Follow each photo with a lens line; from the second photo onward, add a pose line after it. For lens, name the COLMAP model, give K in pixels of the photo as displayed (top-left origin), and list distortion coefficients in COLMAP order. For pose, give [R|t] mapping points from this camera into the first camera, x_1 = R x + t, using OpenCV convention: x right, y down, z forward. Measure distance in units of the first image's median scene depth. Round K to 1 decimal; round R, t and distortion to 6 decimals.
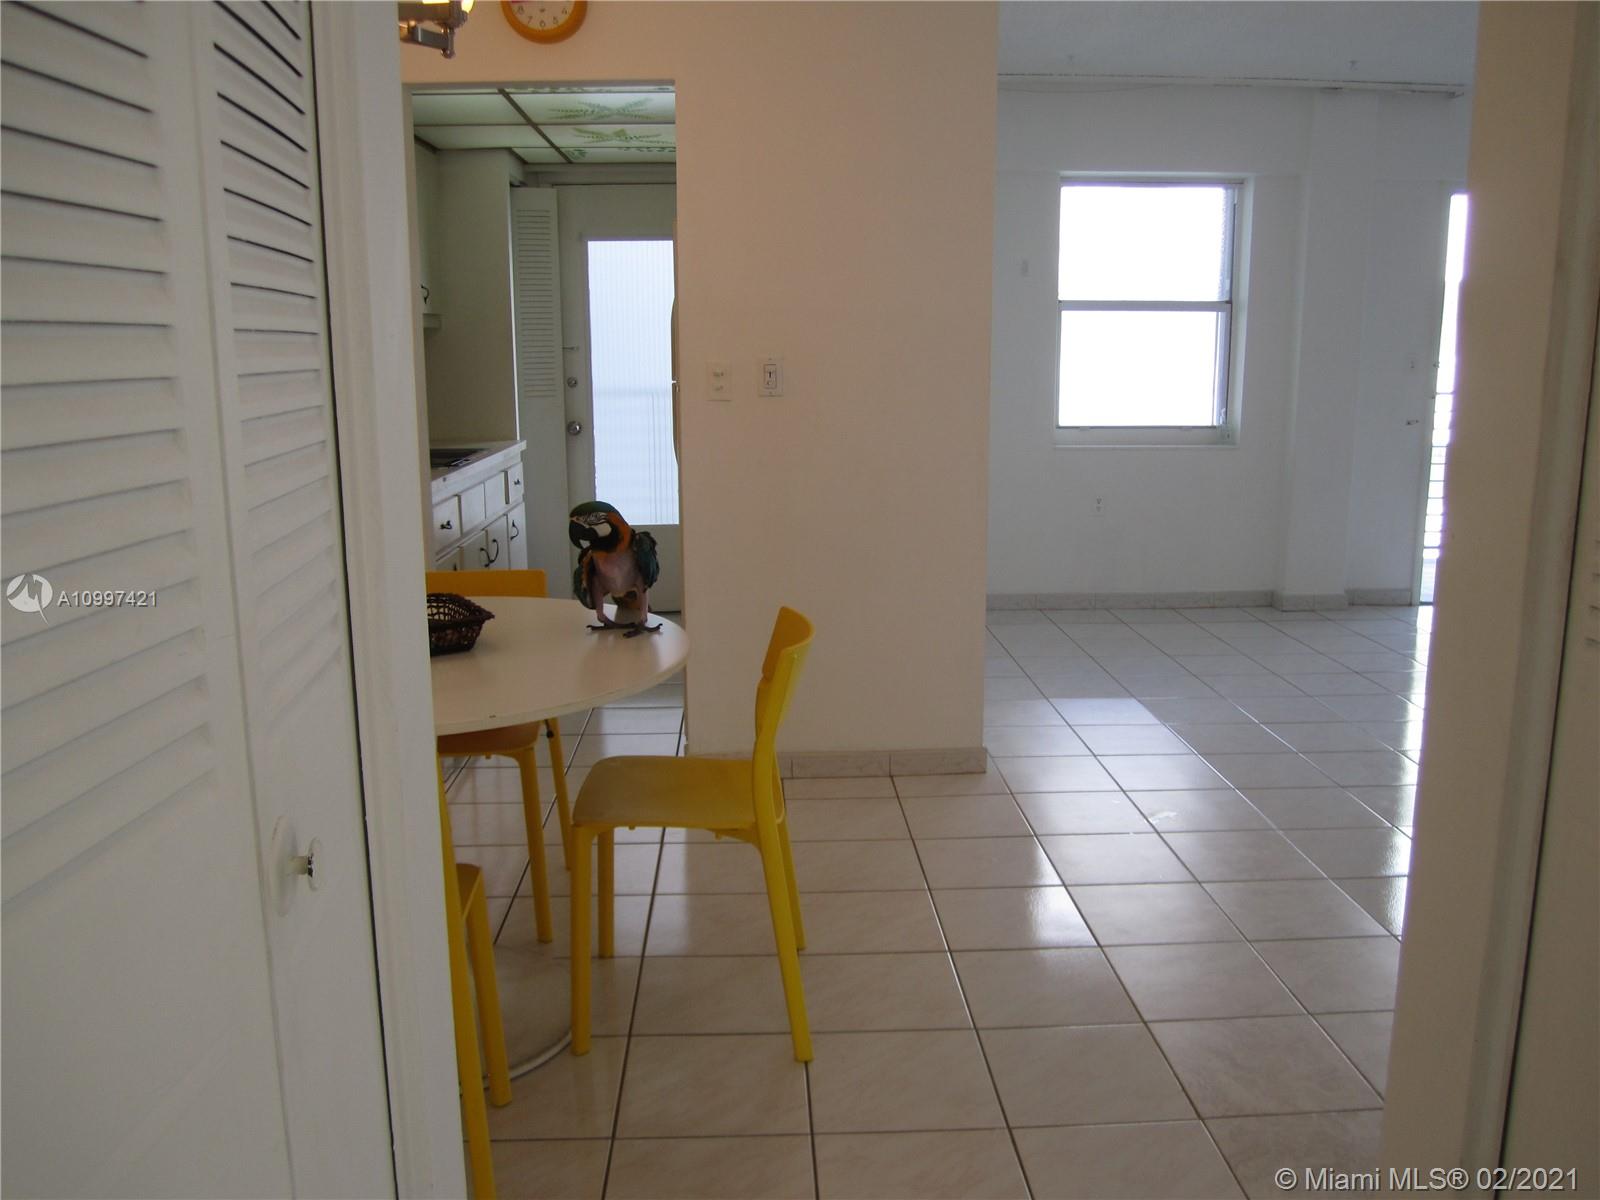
lens RADIAL K [[1321.7, 0, 800.0], [0, 1321.7, 600.0], [0, 0, 1]] dist [-0.066244, 0.016400]
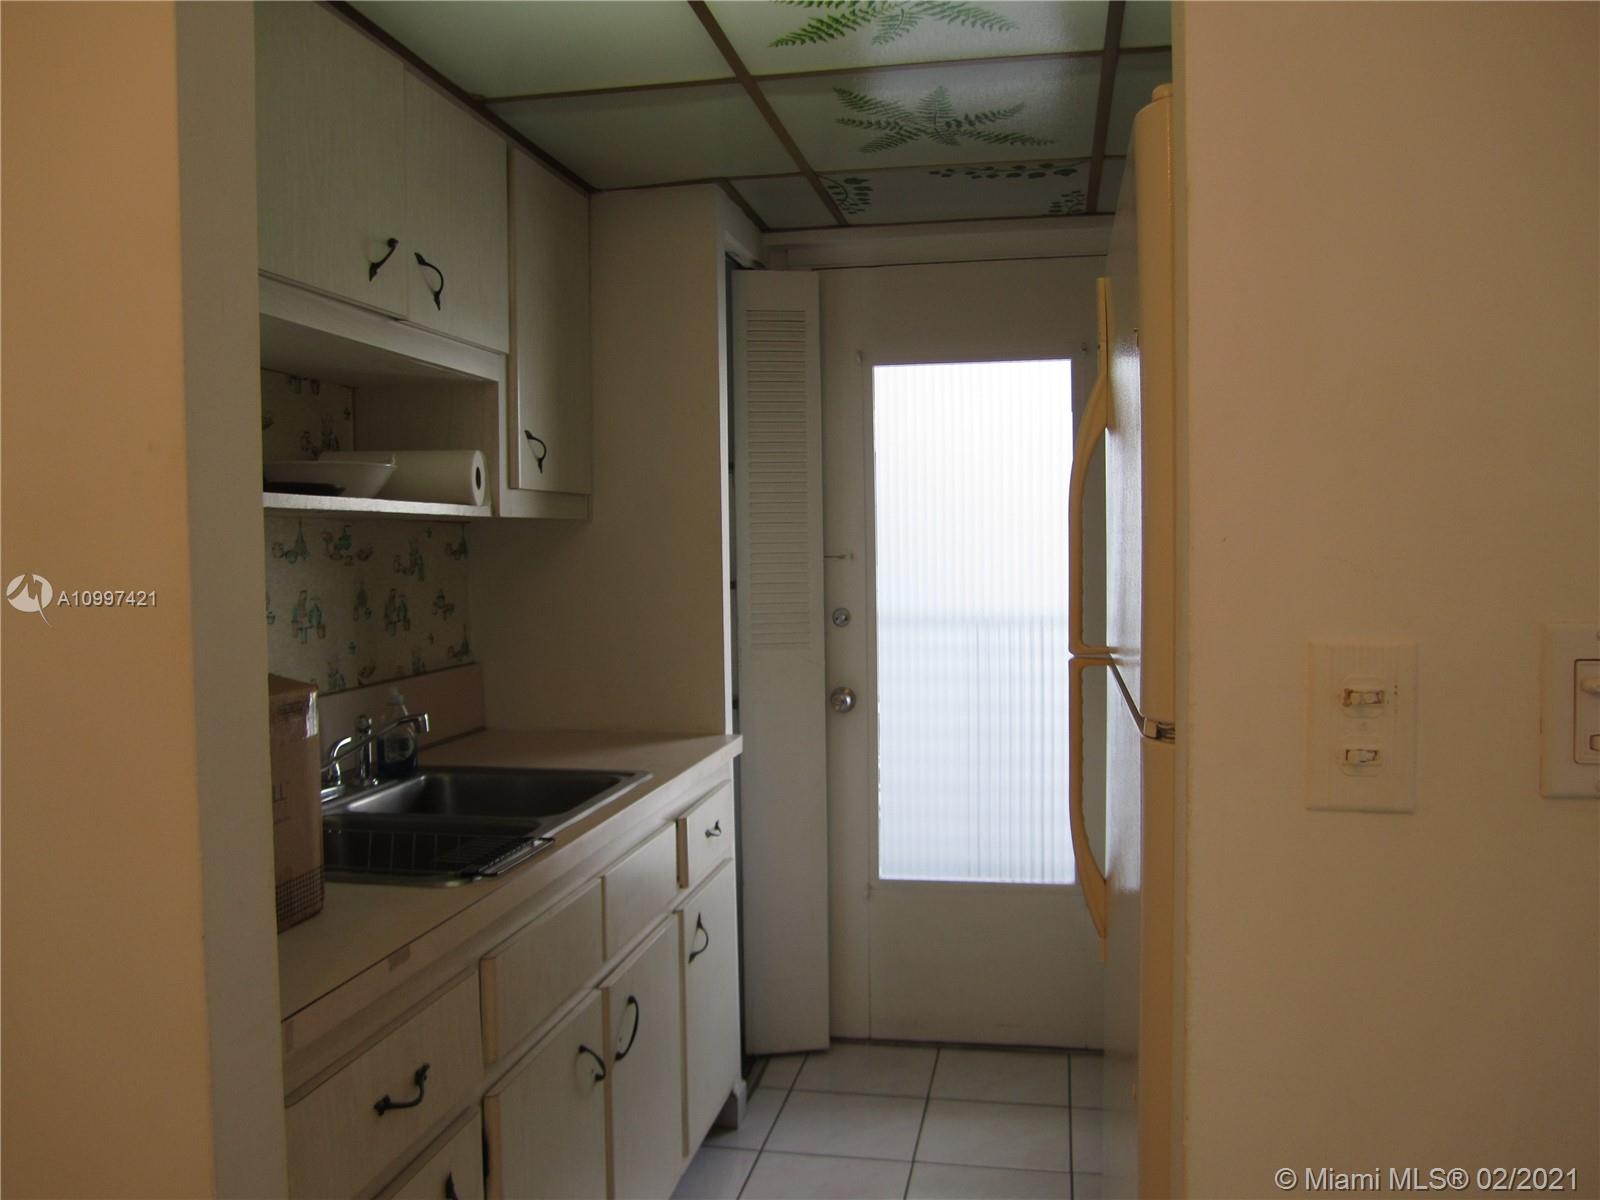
lens RADIAL K [[1321.7, 0, 800.0], [0, 1321.7, 600.0], [0, 0, 1]] dist [-0.066244, 0.016400]
pose [[0.973958, 0.002151, -0.226720, -0.068125], [-0.035265, 0.989222, -0.142110, -0.098672], [0.223970, 0.146404, 0.963537, 0.490427]]
